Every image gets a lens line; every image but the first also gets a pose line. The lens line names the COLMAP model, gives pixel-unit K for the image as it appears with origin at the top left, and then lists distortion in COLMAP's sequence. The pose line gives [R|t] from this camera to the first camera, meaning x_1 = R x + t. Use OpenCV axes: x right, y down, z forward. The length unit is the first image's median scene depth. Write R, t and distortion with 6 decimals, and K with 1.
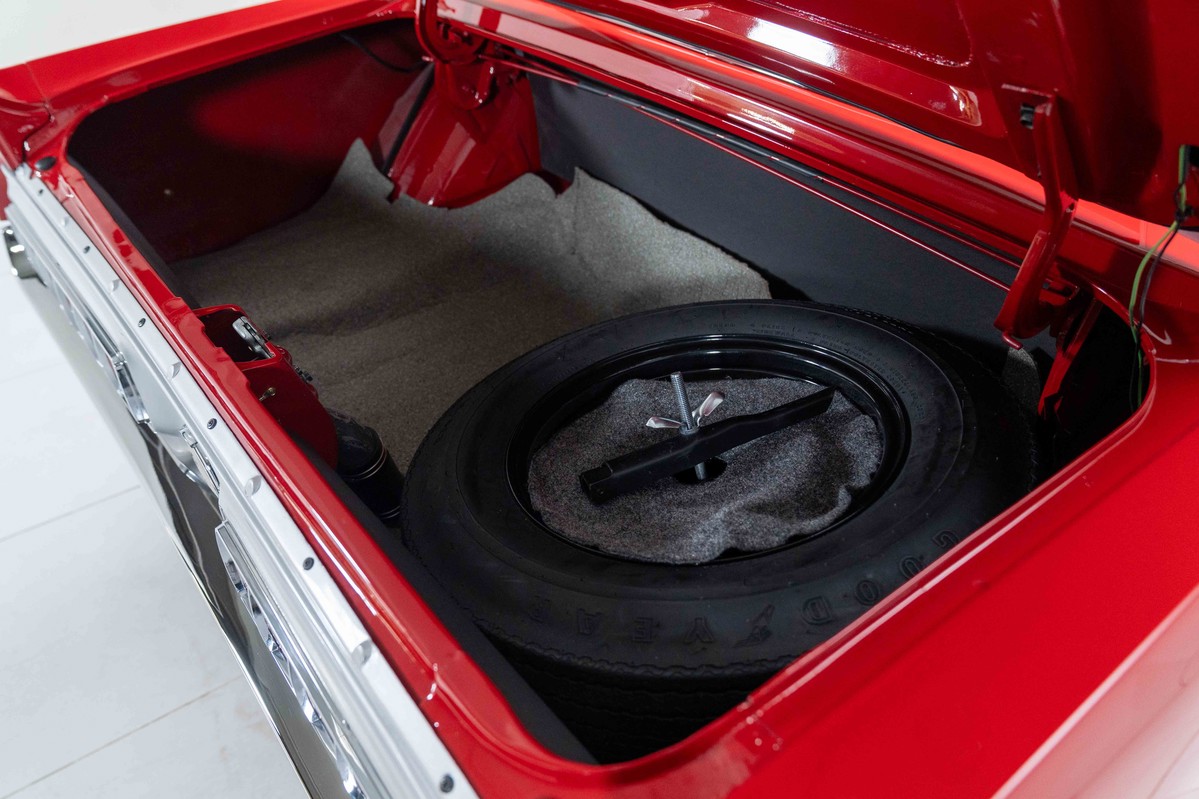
lens RADIAL K [[847.3, 0, 577.9], [0, 847.3, 406.0], [0, 0, 1]] dist [-0.011489, 0.000927]
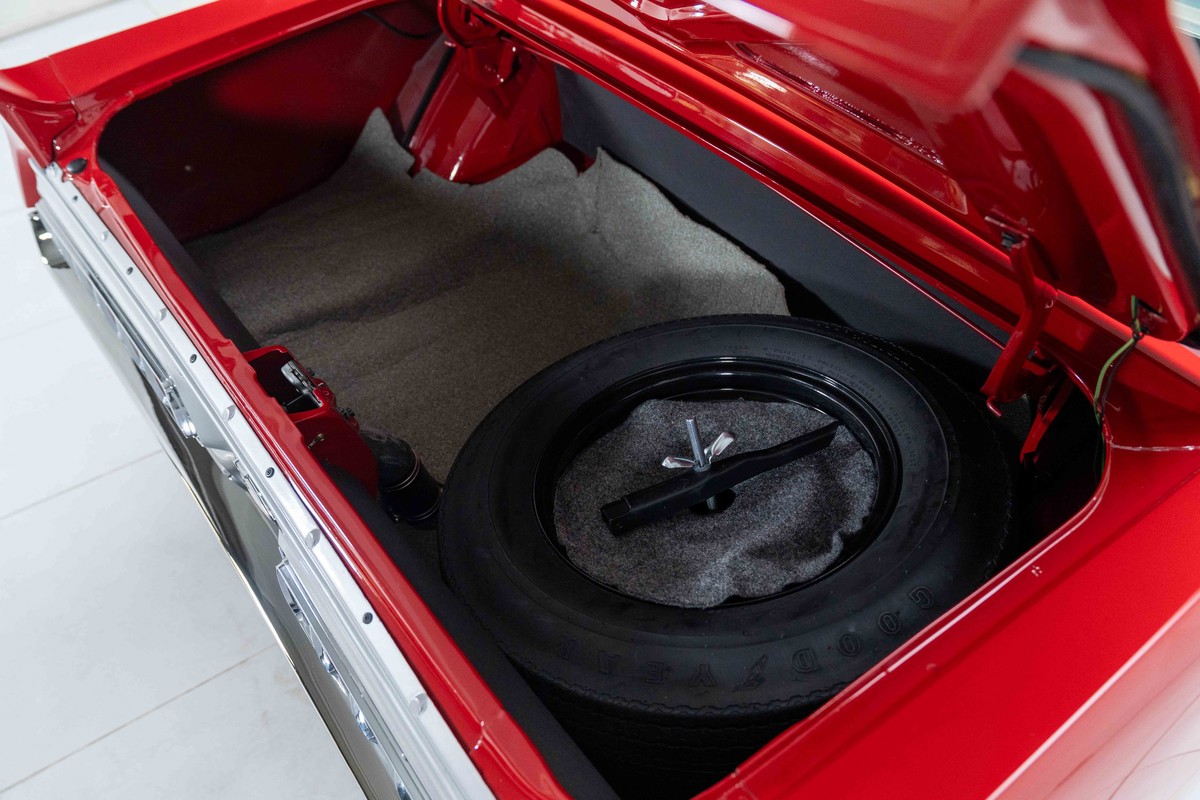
lens RADIAL K [[895.4, 0, 596.4], [0, 895.4, 396.5], [0, 0, 1]] dist [-0.002810, -0.007009]
pose [[0.999942, 0.010350, 0.002981, -0.007176], [-0.010606, 0.994416, 0.104997, -0.151106], [-0.001878, -0.105023, 0.994468, -0.115008]]
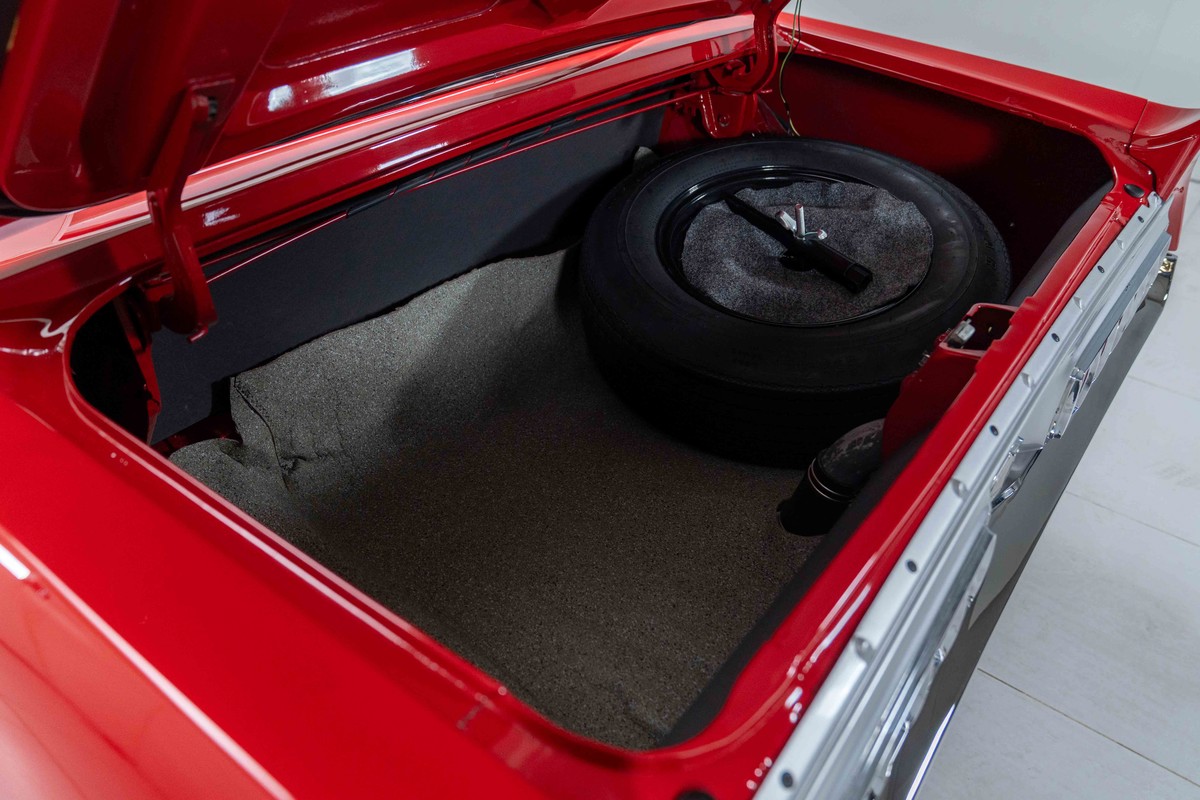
lens RADIAL K [[885.2, 0, 587.6], [0, 885.2, 394.1], [0, 0, 1]] dist [-0.012130, 0.005276]
pose [[-0.243775, -0.549447, 0.799176, -0.964516], [0.591871, 0.568503, 0.571395, -0.761696], [-0.768286, 0.612301, 0.186615, 0.974919]]
